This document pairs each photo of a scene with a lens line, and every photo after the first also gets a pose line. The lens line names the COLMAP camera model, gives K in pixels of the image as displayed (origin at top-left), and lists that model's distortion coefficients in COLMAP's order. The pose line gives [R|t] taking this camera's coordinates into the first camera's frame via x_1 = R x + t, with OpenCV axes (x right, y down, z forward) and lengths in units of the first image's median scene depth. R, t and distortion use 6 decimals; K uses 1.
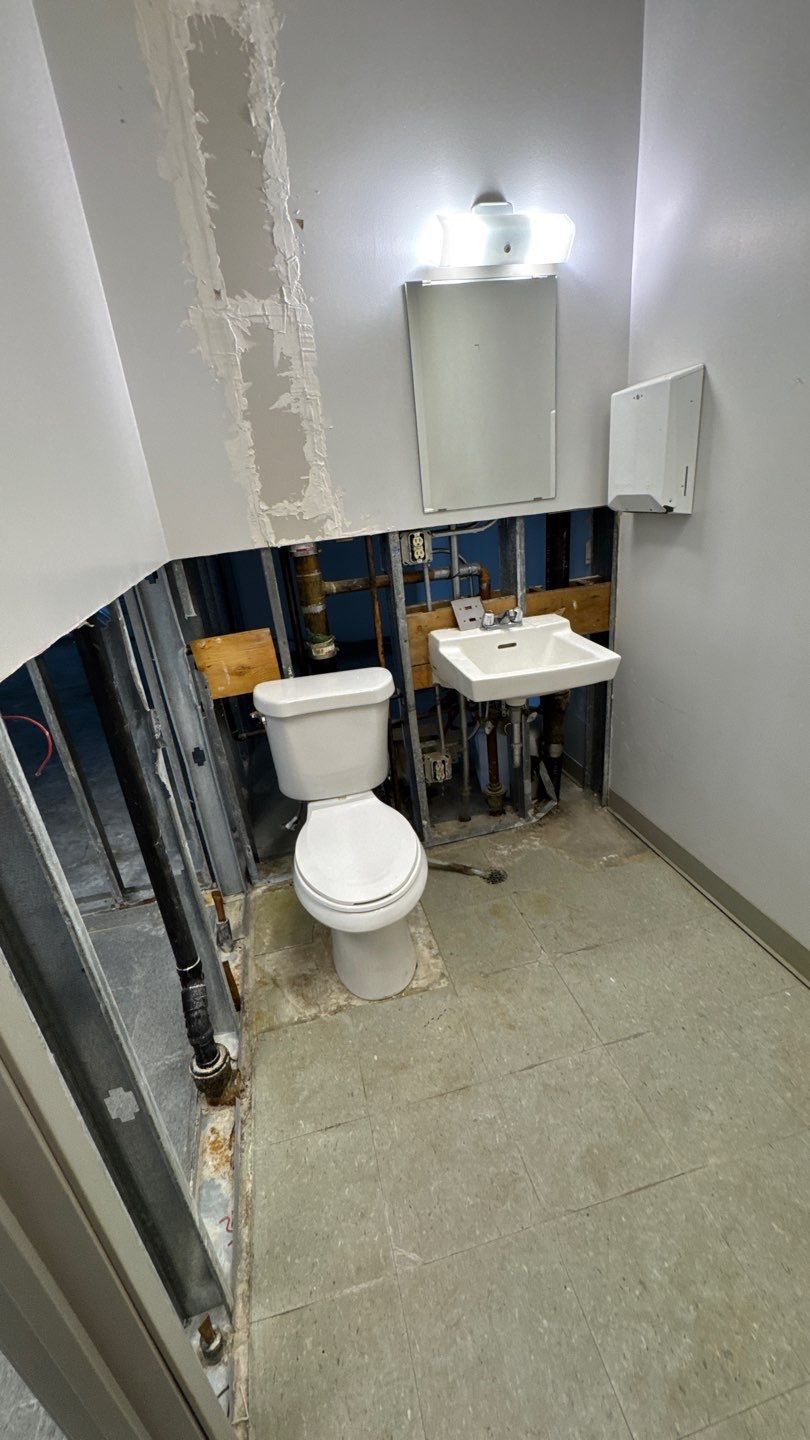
lens RADIAL K [[582.0, 0, 407.1], [0, 582.0, 720.8], [0, 0, 1]] dist [0.000462, -0.000010]
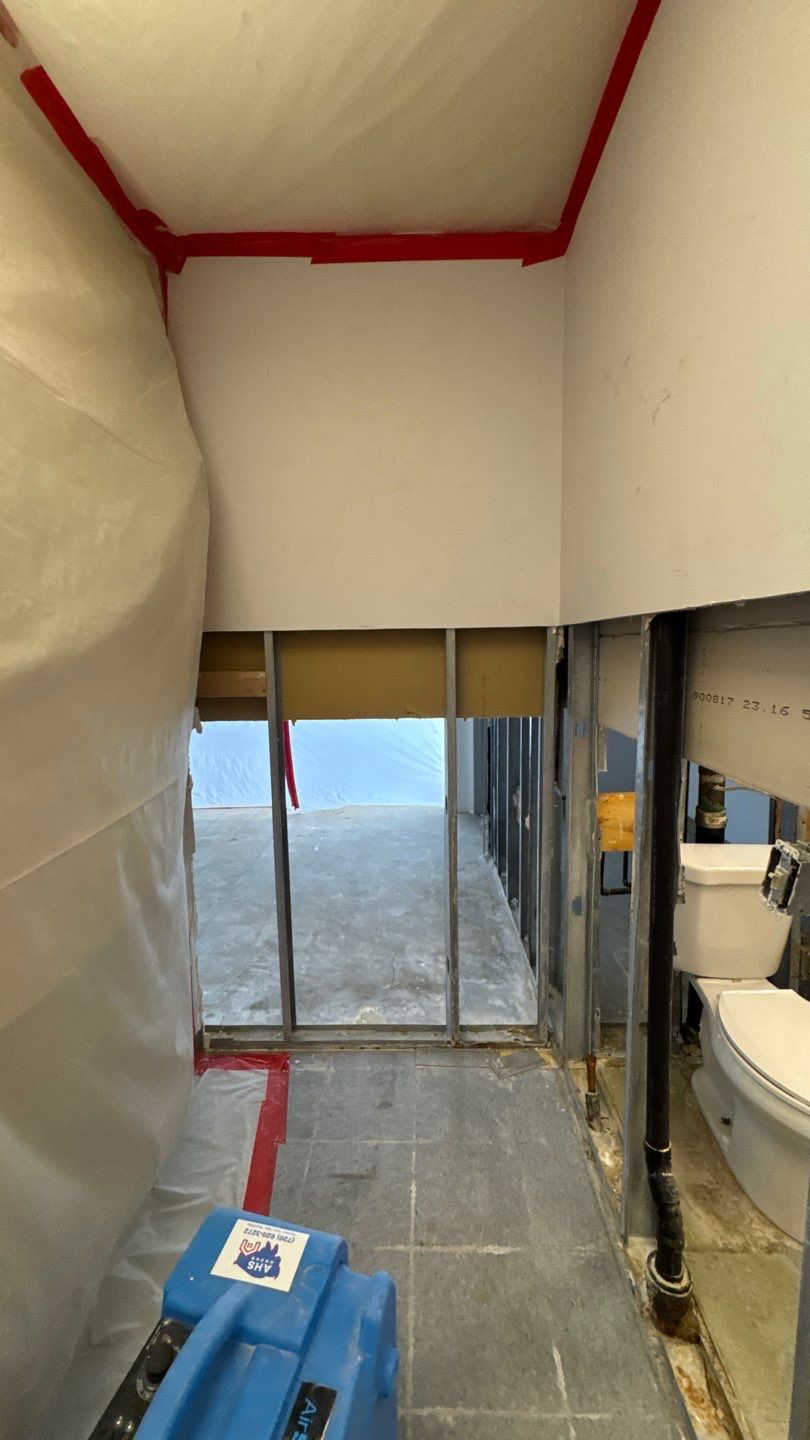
lens RADIAL K [[582.0, 0, 404.4], [0, 582.0, 719.6], [0, 0, 1]] dist [0.000462, -0.000010]
pose [[0.964309, 0.112529, -0.239679, -0.454939], [-0.168568, 0.958964, -0.227974, 0.033394], [0.204190, 0.260239, 0.943706, -0.104238]]
